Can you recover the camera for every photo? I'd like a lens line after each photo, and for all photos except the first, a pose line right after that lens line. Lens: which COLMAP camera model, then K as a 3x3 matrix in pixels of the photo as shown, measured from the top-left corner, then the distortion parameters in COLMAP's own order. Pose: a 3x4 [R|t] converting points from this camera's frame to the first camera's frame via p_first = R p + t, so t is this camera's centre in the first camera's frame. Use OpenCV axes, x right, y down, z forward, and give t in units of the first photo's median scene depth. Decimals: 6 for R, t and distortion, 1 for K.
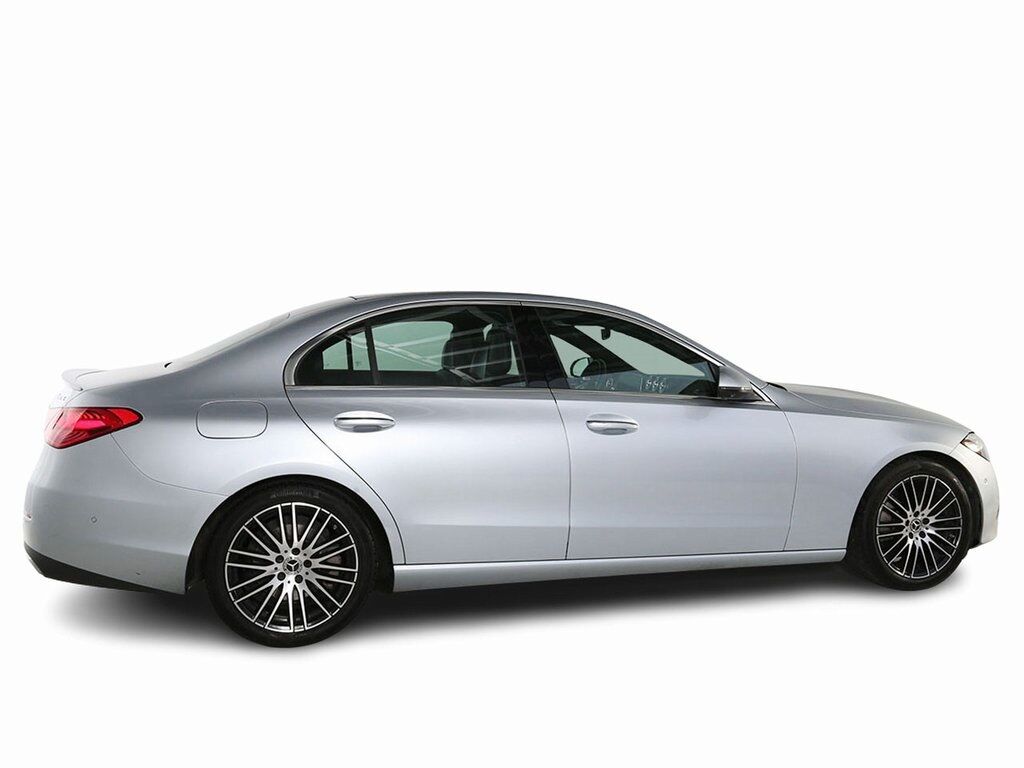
lens RADIAL K [[813.5, 0, 512.0], [0, 813.5, 384.0], [0, 0, 1]] dist [-0.030439, 0.003258]
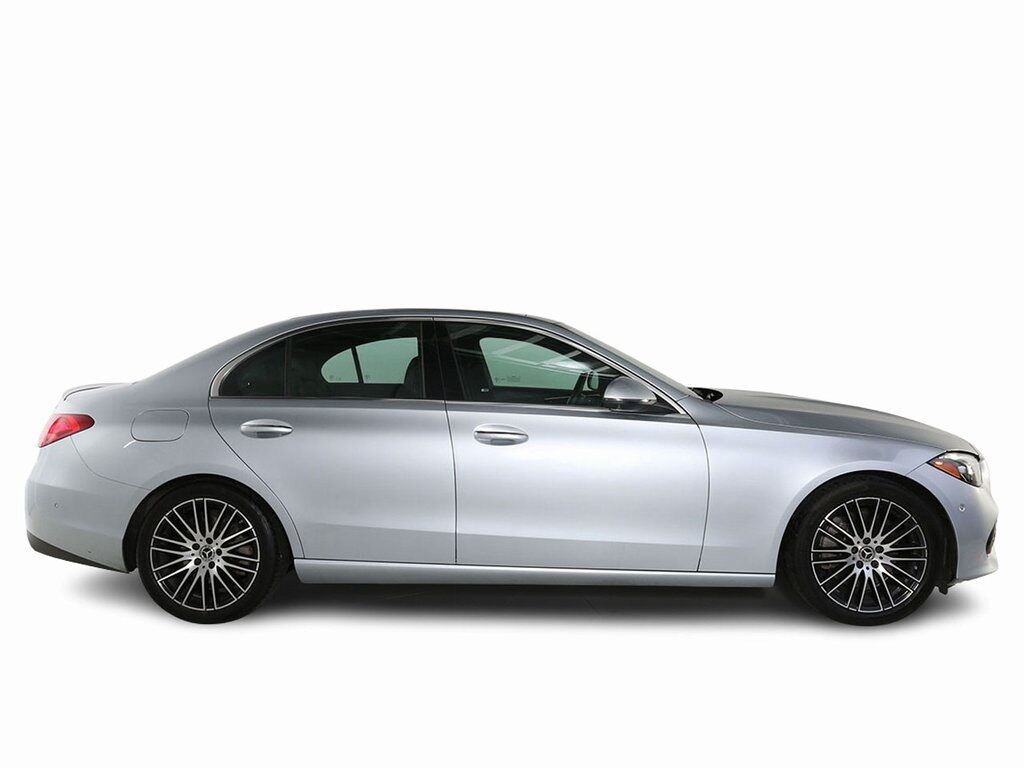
lens RADIAL K [[813.5, 0, 512.0], [0, 813.5, 384.0], [0, 0, 1]] dist [-0.030439, 0.003258]
pose [[0.955749, -0.004056, -0.294155, 0.406760], [-0.001726, 0.999810, -0.019393, 0.004912], [0.294178, 0.019043, 0.955561, 0.021603]]
